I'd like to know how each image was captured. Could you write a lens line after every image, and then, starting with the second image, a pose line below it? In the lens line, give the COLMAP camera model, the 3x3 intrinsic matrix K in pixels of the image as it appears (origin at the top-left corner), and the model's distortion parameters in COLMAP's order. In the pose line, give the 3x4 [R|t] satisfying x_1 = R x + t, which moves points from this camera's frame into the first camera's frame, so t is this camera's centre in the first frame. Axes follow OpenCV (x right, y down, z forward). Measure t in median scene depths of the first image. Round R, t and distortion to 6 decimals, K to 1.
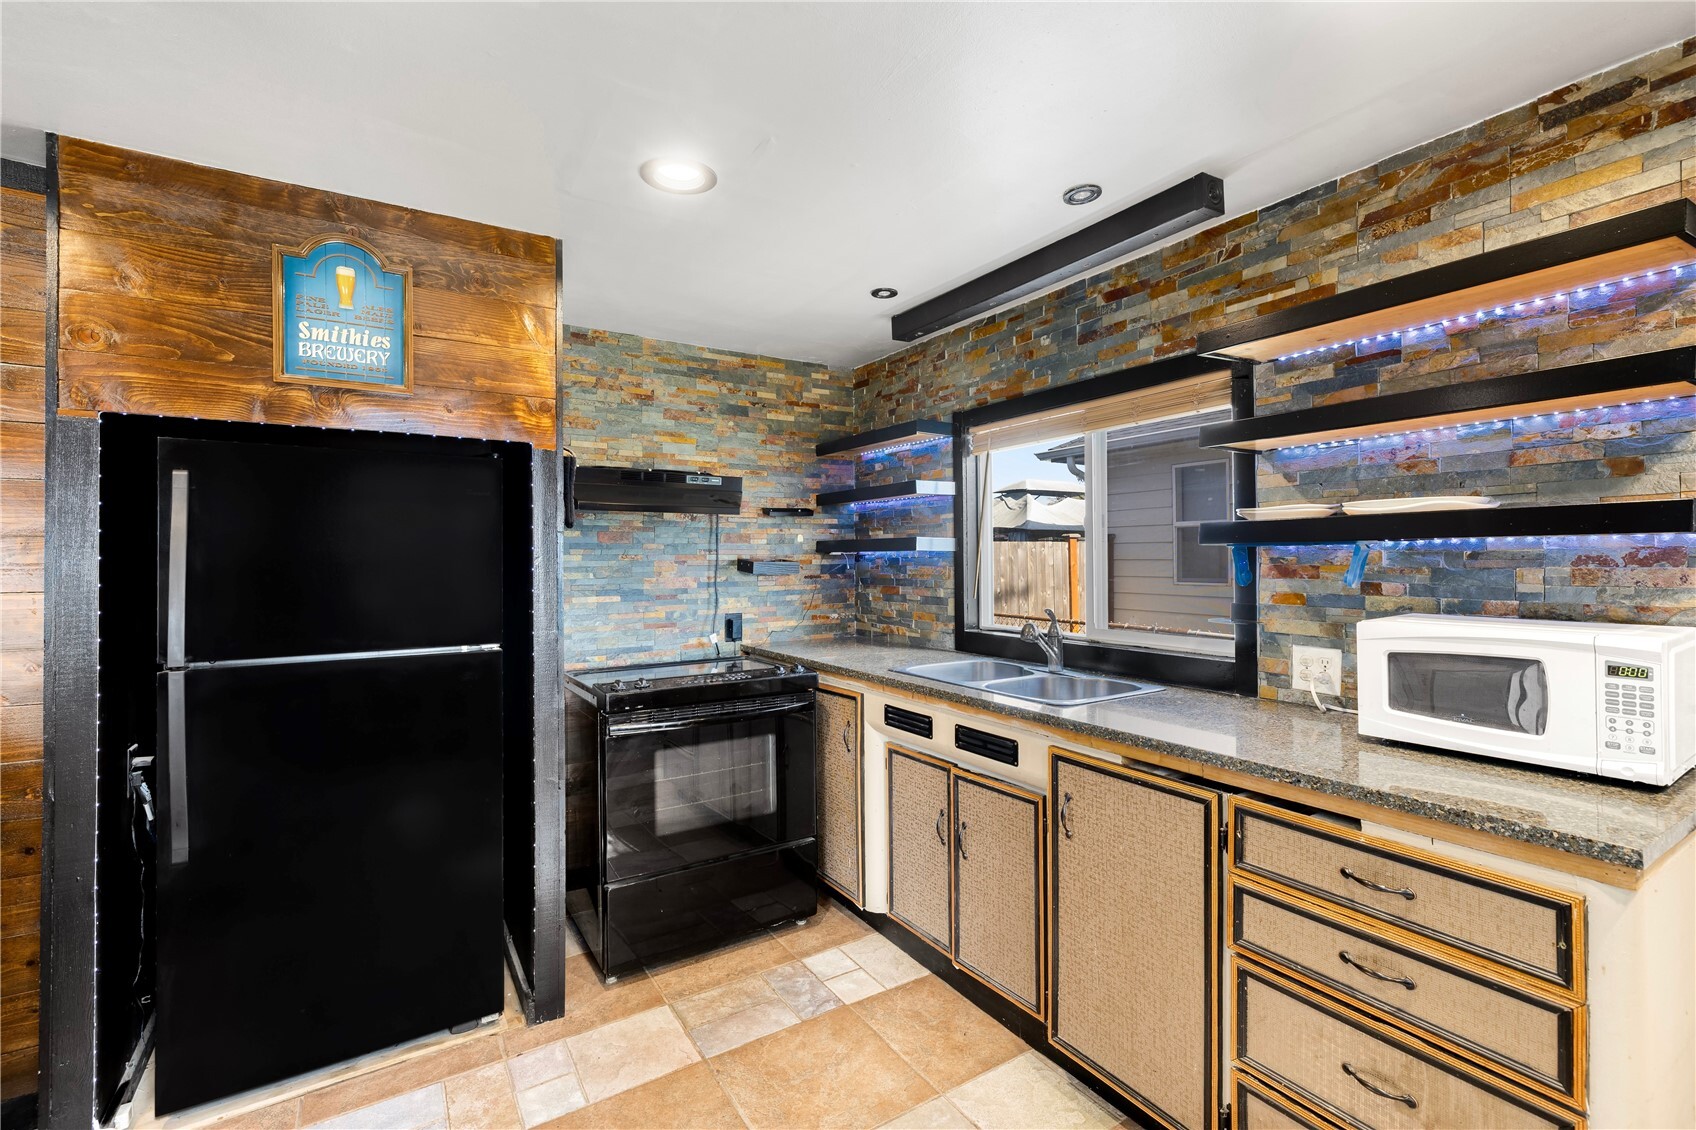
lens RADIAL K [[747.7, 0, 842.9], [0, 747.7, 555.2], [0, 0, 1]] dist [0.001889, 0.000012]
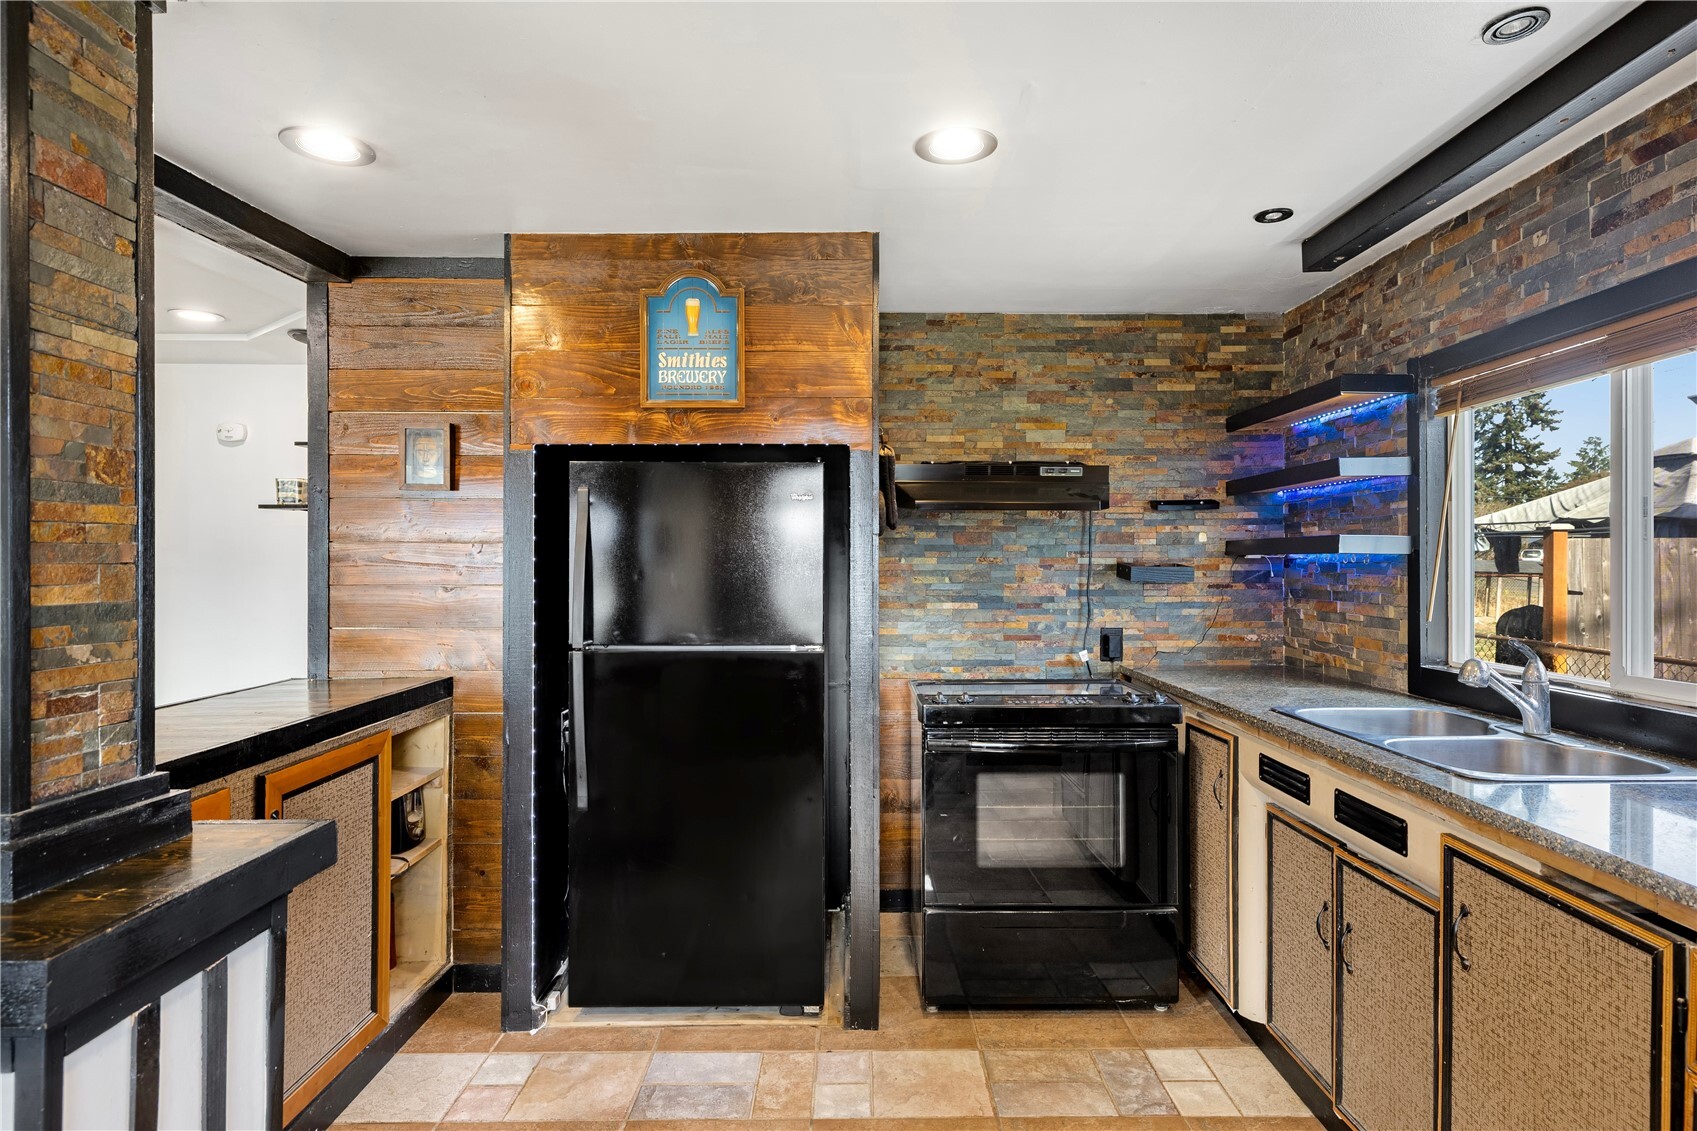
lens RADIAL K [[887.0, 0, 848.5], [0, 887.0, 565.5], [0, 0, 1]] dist [-0.007035, -0.000186]
pose [[0.846461, 0.008128, -0.532388, 0.190430], [-0.003054, 0.999941, 0.010411, -0.002072], [0.532442, -0.007186, 0.846436, 0.004704]]
